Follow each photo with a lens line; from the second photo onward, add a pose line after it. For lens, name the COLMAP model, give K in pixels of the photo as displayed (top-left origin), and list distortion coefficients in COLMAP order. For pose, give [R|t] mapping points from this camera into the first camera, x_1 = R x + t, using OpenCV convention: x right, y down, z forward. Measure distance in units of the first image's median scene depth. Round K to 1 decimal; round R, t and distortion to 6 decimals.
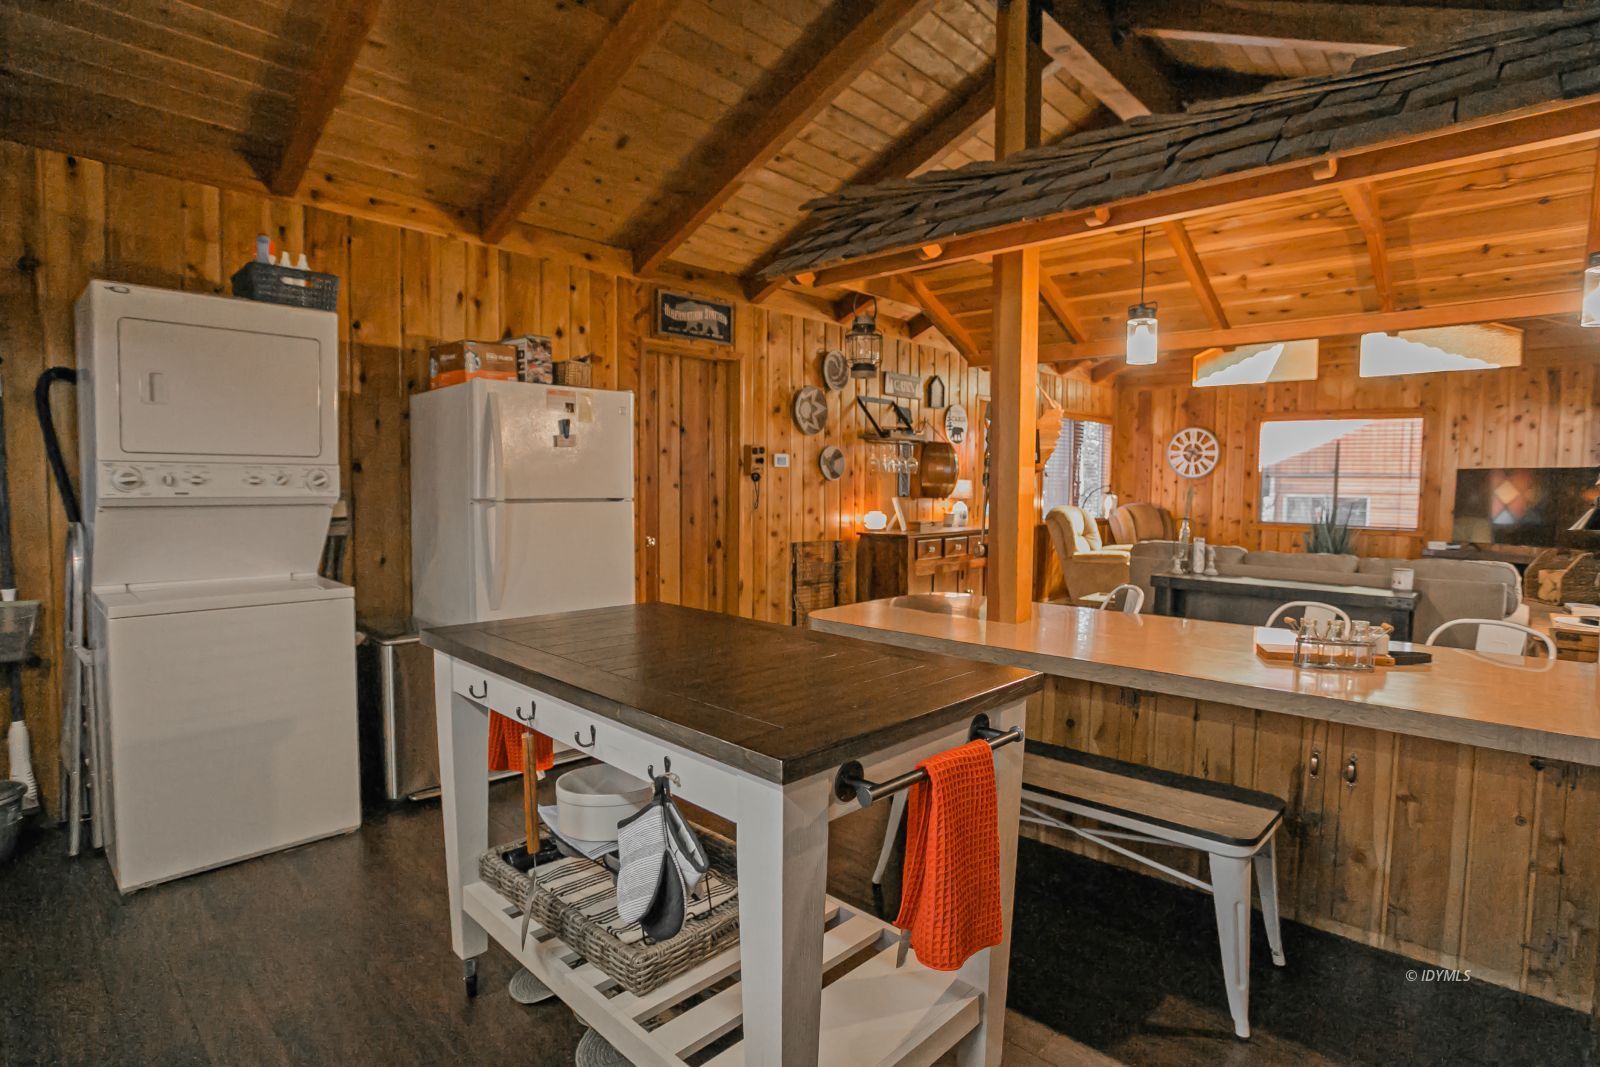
lens RADIAL K [[813.9, 0, 805.8], [0, 813.9, 521.8], [0, 0, 1]] dist [-0.048165, 0.017175]
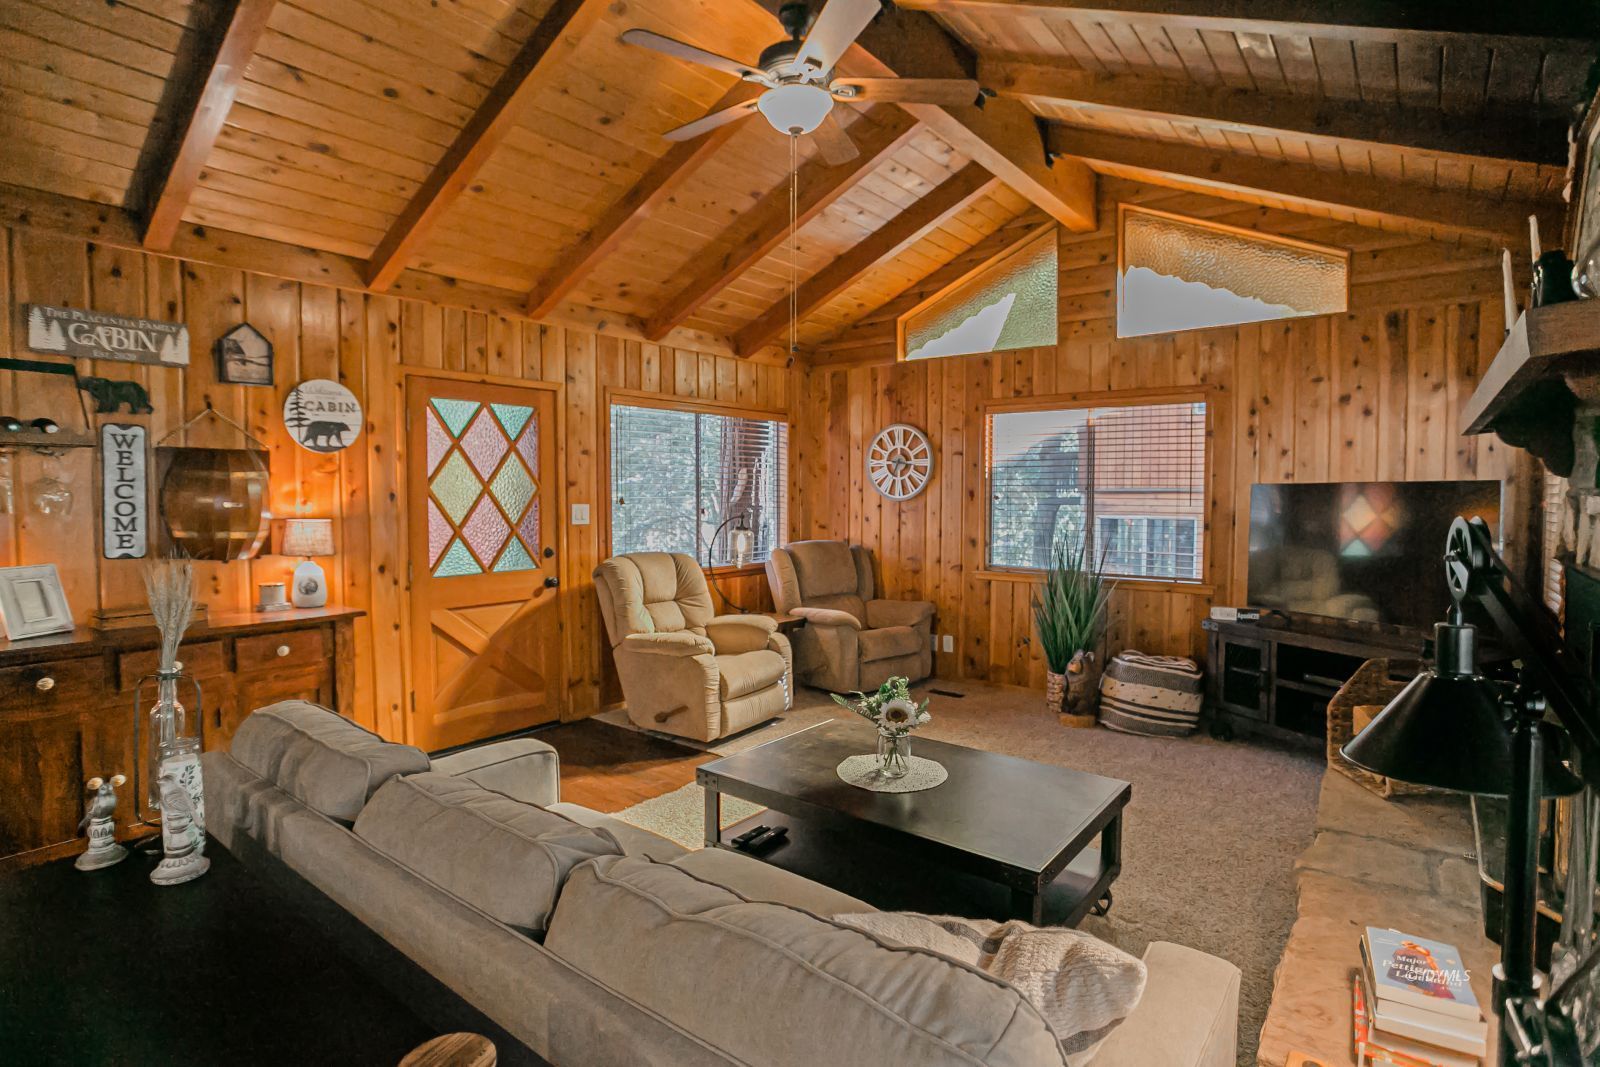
lens RADIAL K [[813.9, 0, 814.7], [0, 813.9, 518.9], [0, 0, 1]] dist [-0.048165, 0.017175]
pose [[0.997777, -0.013908, 0.065179, 0.384755], [0.015131, 0.999718, -0.018312, -0.029336], [-0.064906, 0.019257, 0.997706, 0.355337]]
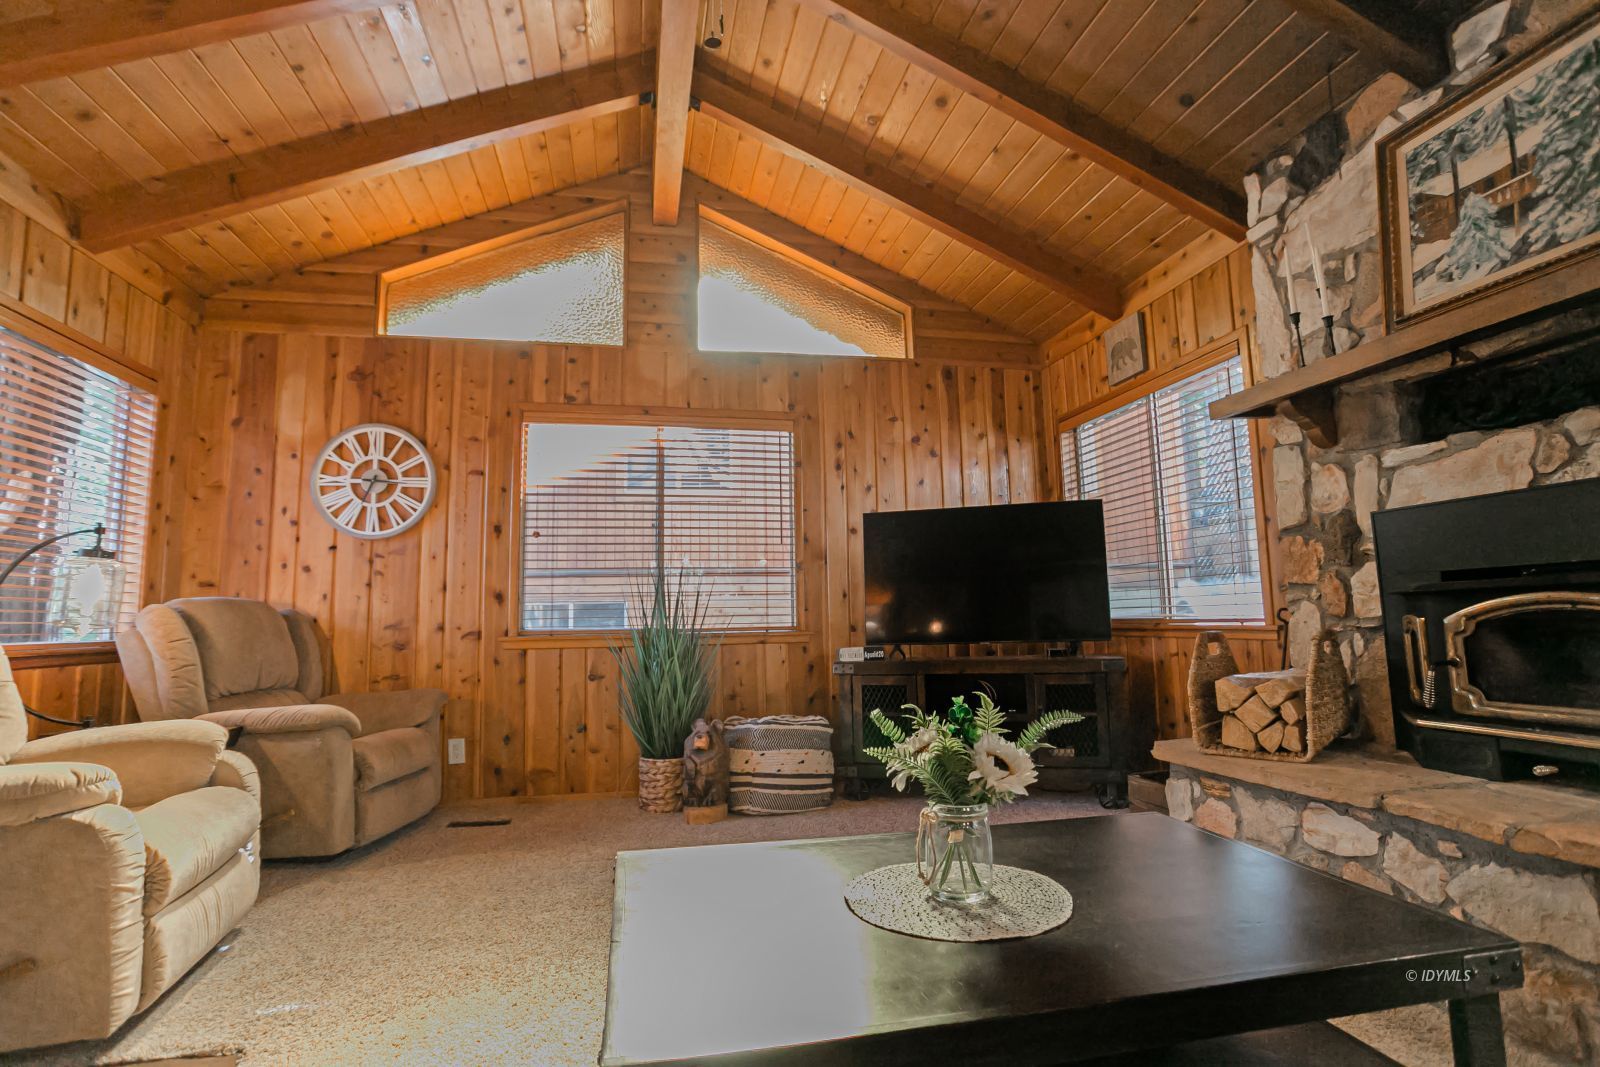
lens RADIAL K [[813.9, 0, 827.8], [0, 813.9, 519.2], [0, 0, 1]] dist [-0.048165, 0.017175]
pose [[0.592448, 0.067891, 0.802743, 0.292510], [0.069835, 0.988364, -0.135130, 0.010823], [-0.802576, 0.136117, 0.580813, 0.581035]]
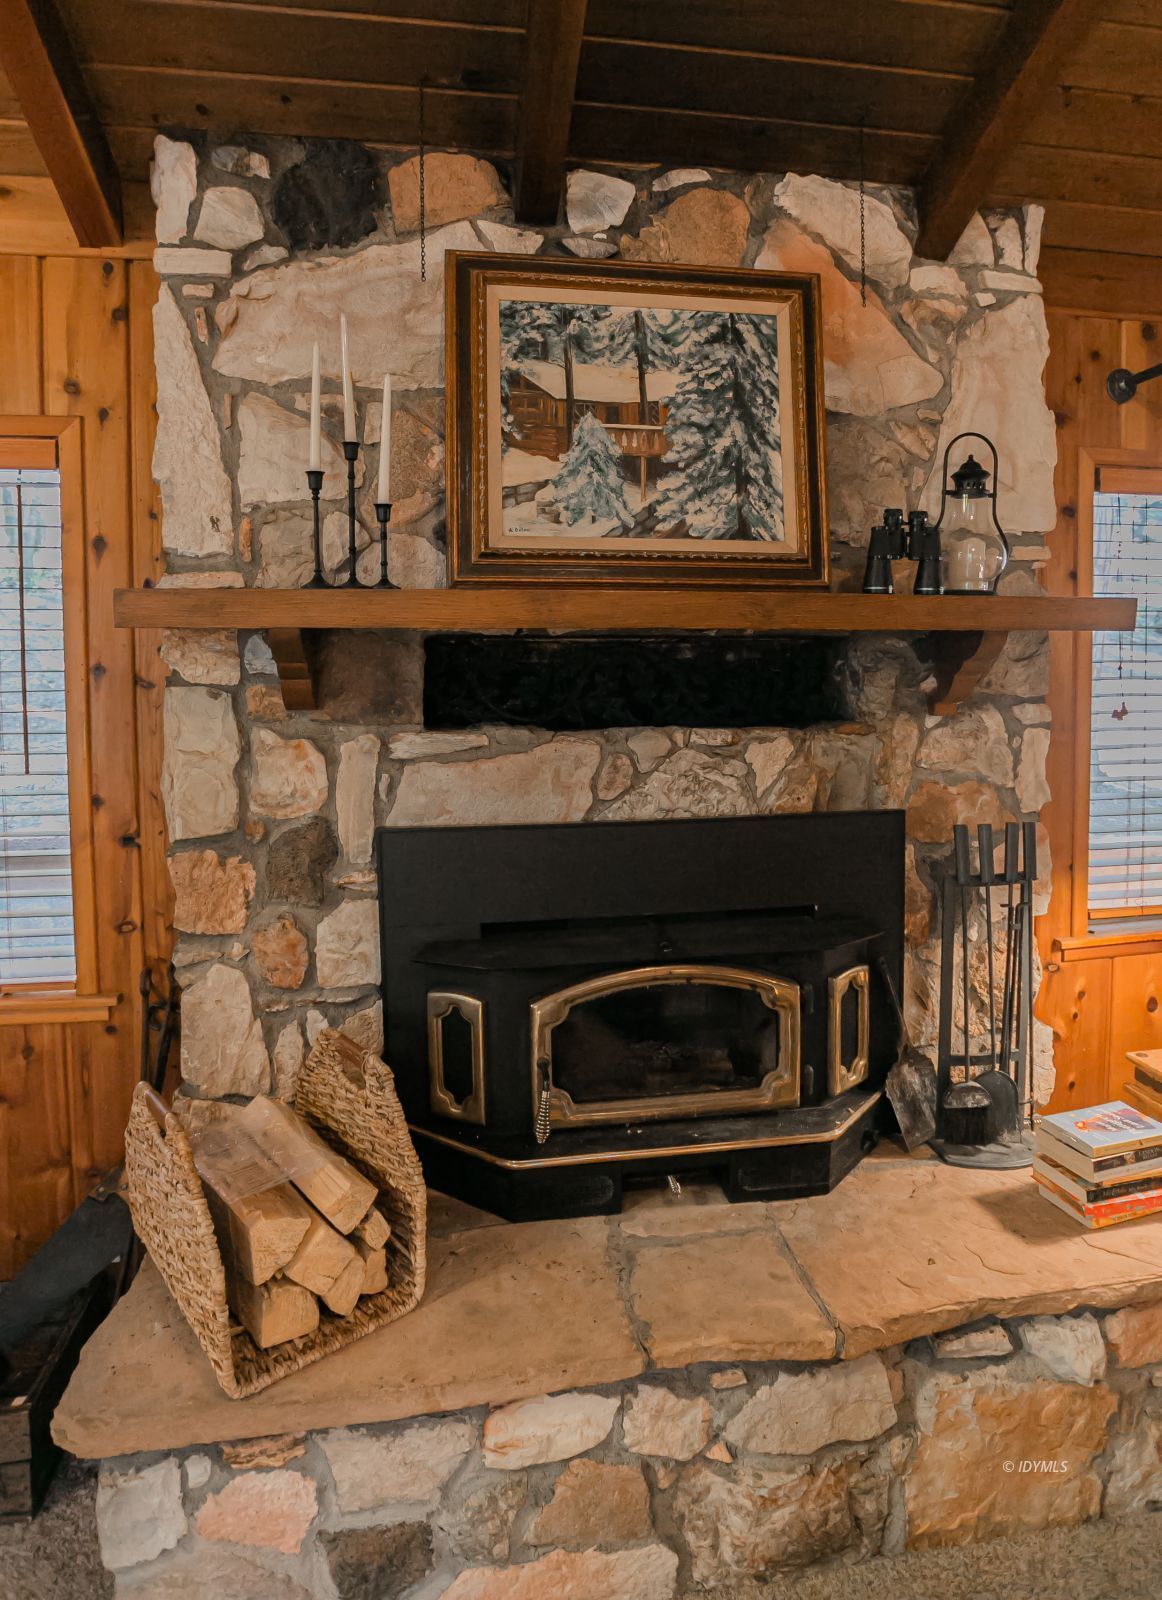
lens RADIAL K [[889.4, 0, 586.9], [0, 889.4, 734.5], [0, 0, 1]] dist [-0.043436, 0.007317]
pose [[-0.752985, -0.038183, 0.656929, 0.476738], [0.024884, 0.995949, 0.086411, -0.056862], [-0.657567, 0.081413, -0.748984, 0.713395]]
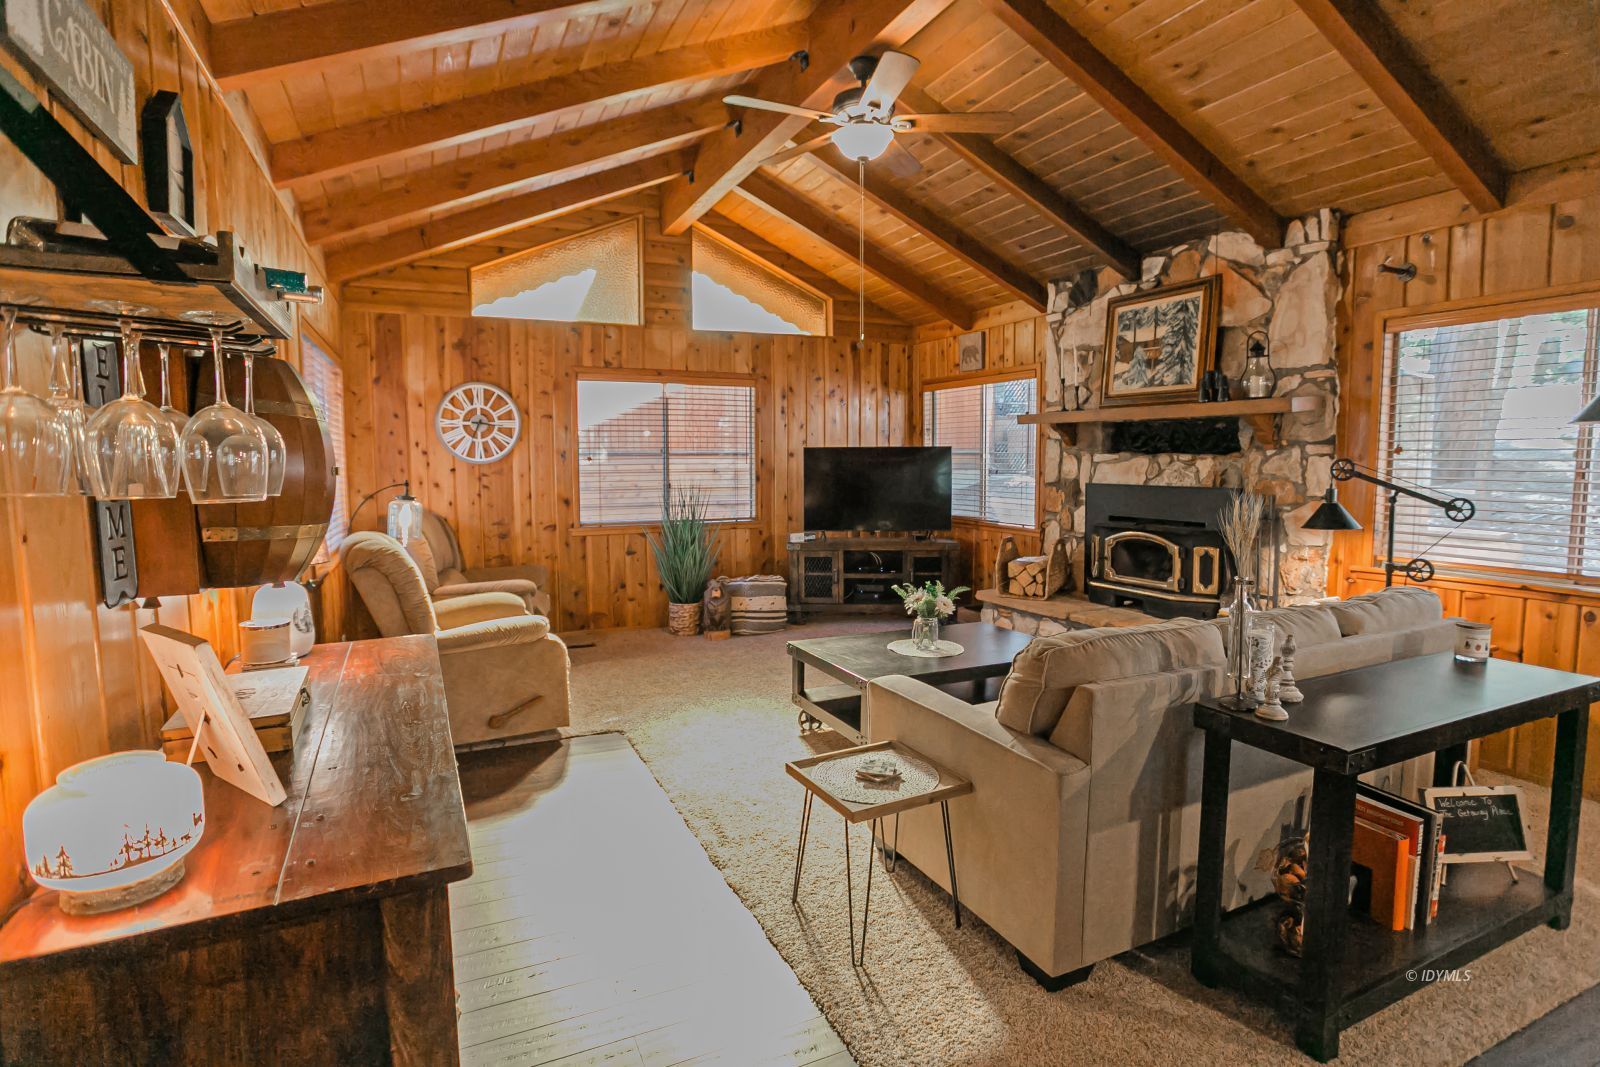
lens RADIAL K [[813.9, 0, 842.7], [0, 813.9, 502.9], [0, 0, 1]] dist [-0.048165, 0.017175]
pose [[0.369351, -0.075935, 0.926182, 0.003199], [0.050931, 0.996812, 0.061415, -0.050263], [-0.927893, 0.024487, 0.372041, 0.532722]]
